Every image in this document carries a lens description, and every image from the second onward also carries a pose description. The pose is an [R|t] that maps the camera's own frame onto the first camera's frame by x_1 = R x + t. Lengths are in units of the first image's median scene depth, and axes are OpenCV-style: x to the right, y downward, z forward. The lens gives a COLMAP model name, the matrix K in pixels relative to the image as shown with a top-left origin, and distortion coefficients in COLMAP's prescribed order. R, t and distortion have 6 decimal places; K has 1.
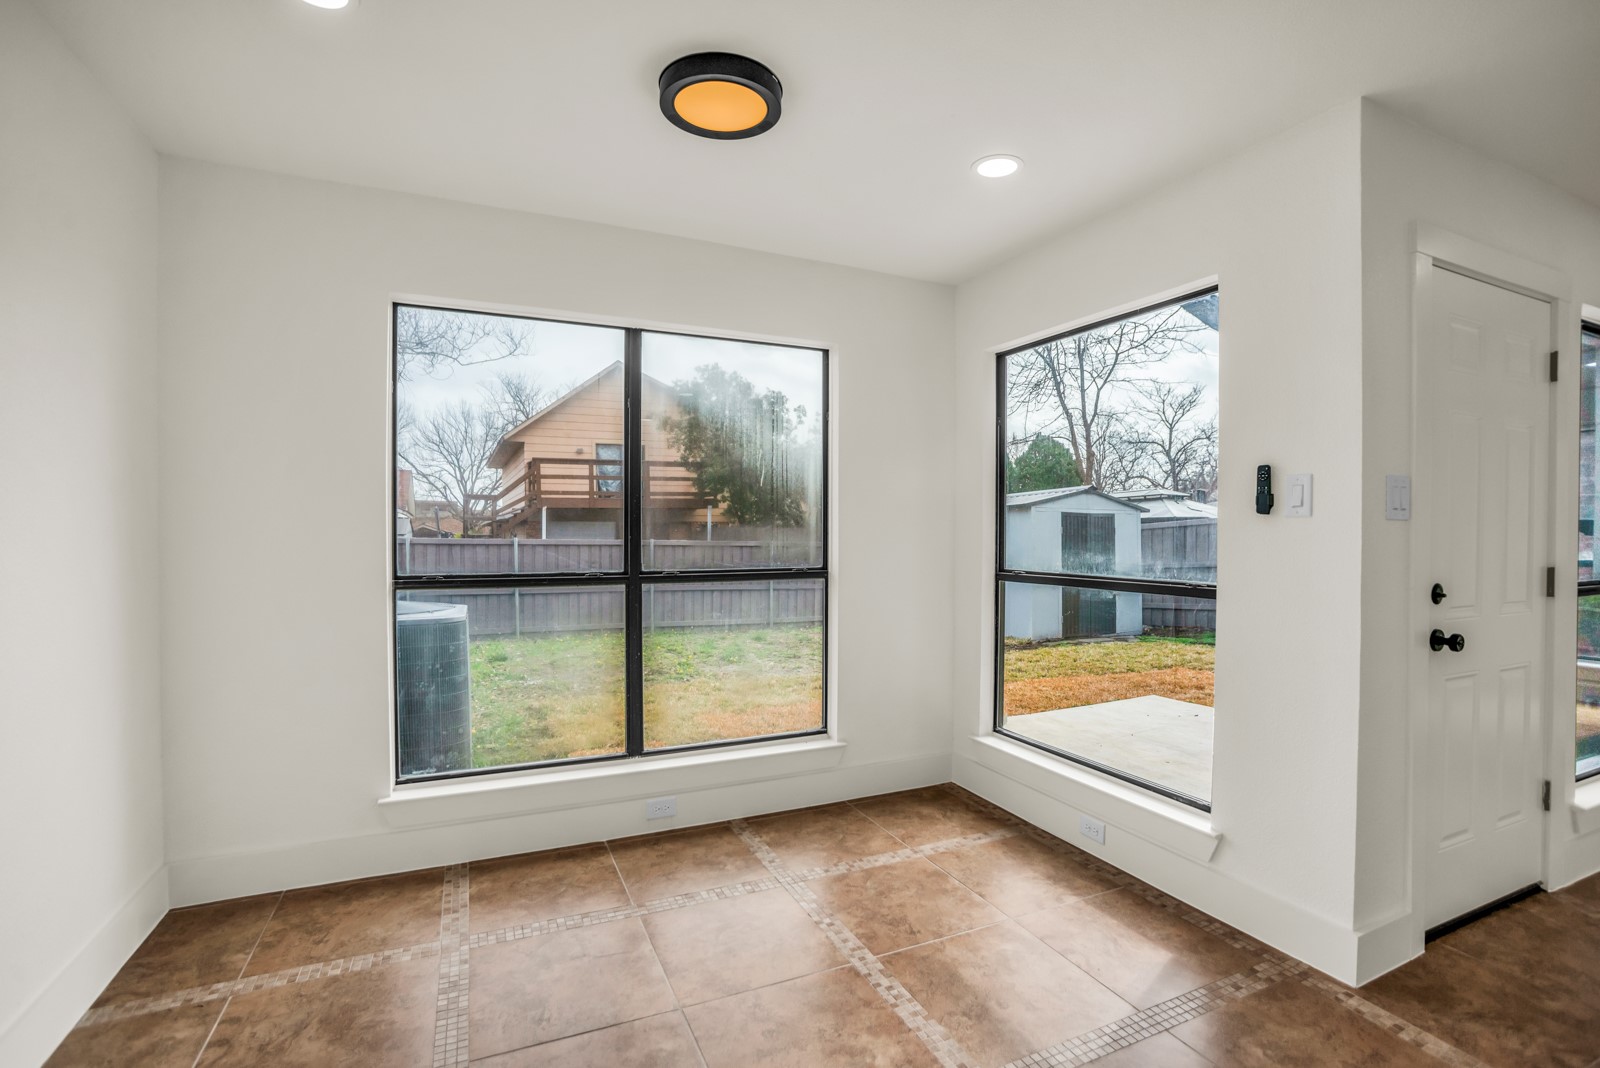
lens RADIAL K [[736.0, 0, 801.4], [0, 736.0, 542.4], [0, 0, 1]] dist [-0.049327, 0.017098]
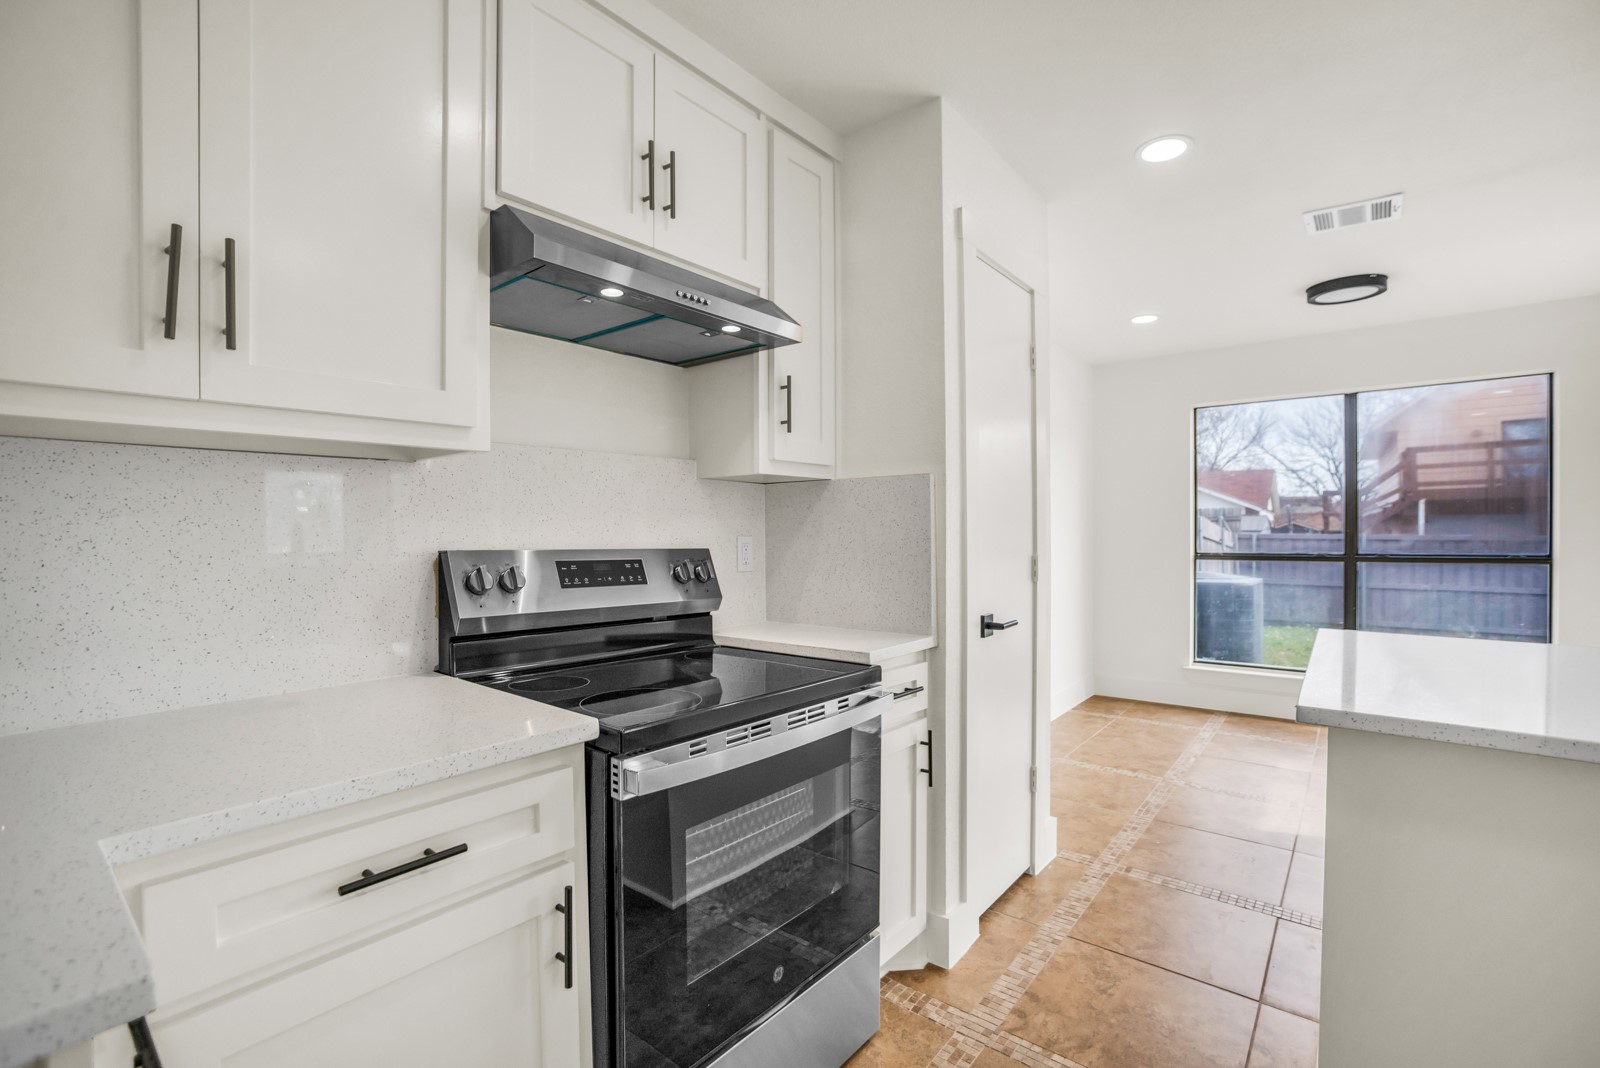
lens RADIAL K [[736.0, 0, 801.4], [0, 736.0, 542.4], [0, 0, 1]] dist [-0.049327, 0.017098]
pose [[0.466908, 0.008870, -0.884262, 0.071745], [-0.005465, 0.999960, 0.007144, 0.001590], [0.884289, 0.001497, 0.466937, -0.089613]]
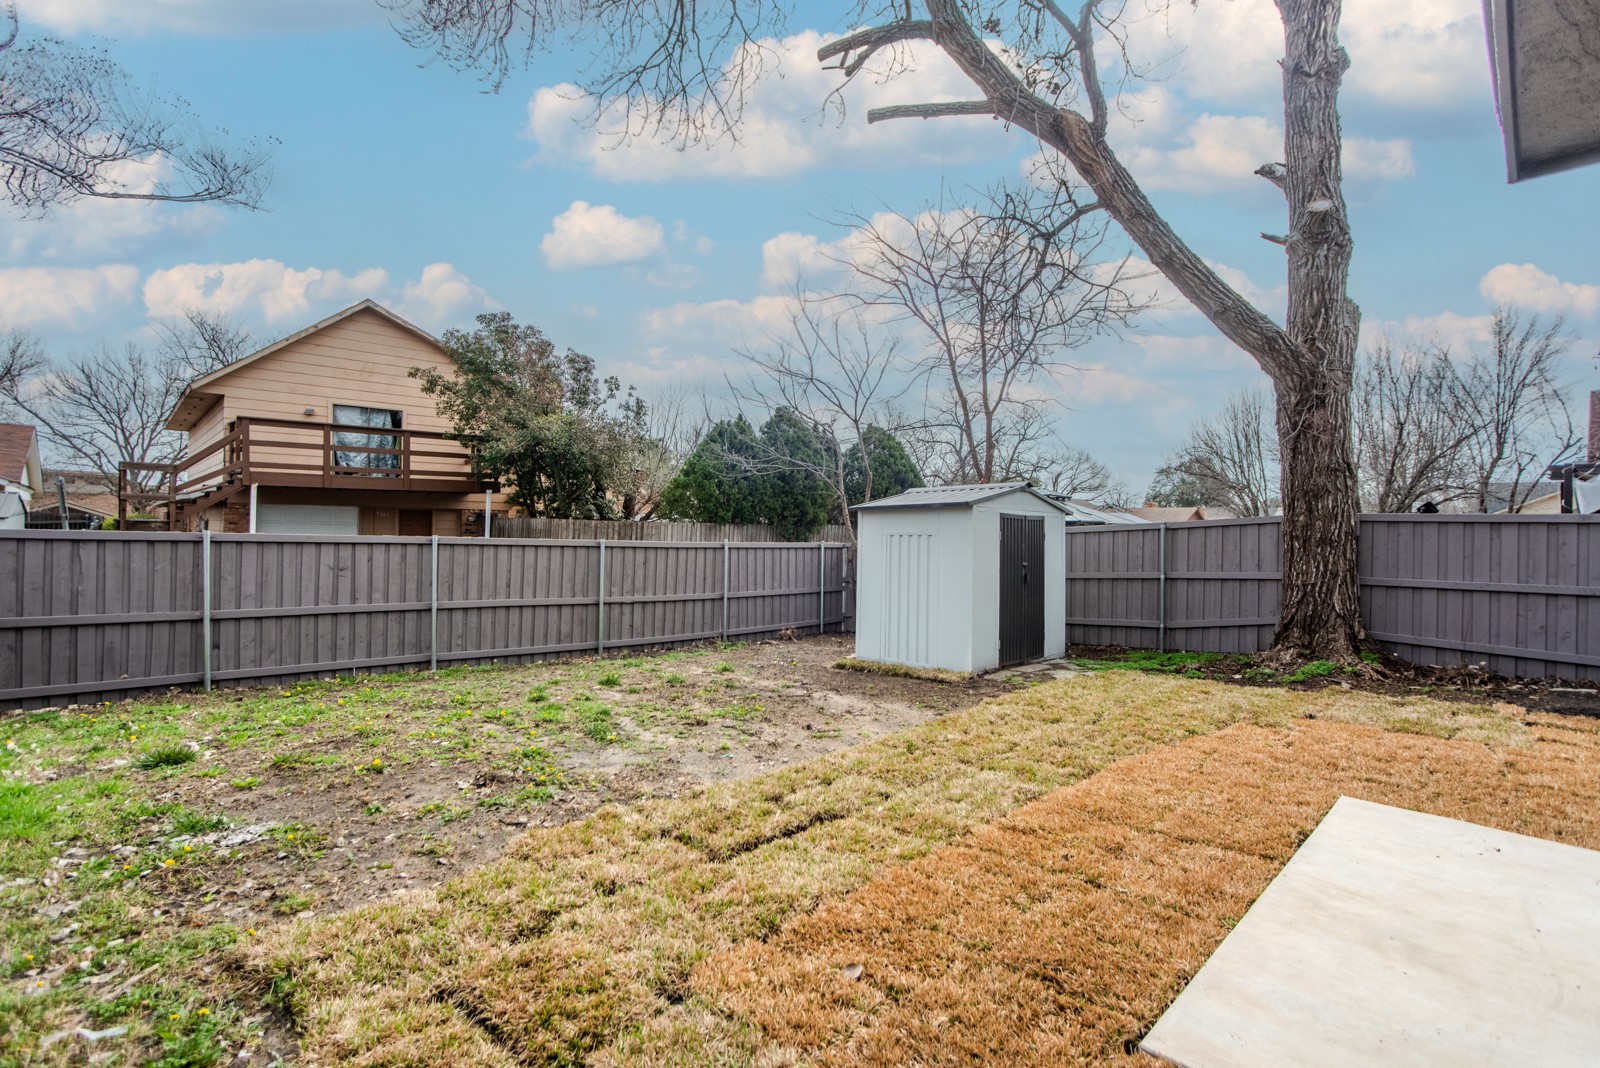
lens RADIAL K [[727.5, 0, 807.4], [0, 727.5, 530.1], [0, 0, 1]] dist [-0.065085, 0.022001]
pose [[0.944370, 0.017870, 0.328399, -0.057472], [-0.016418, 0.999839, -0.007195, -0.006474], [-0.328475, 0.001403, 0.944512, 0.148111]]
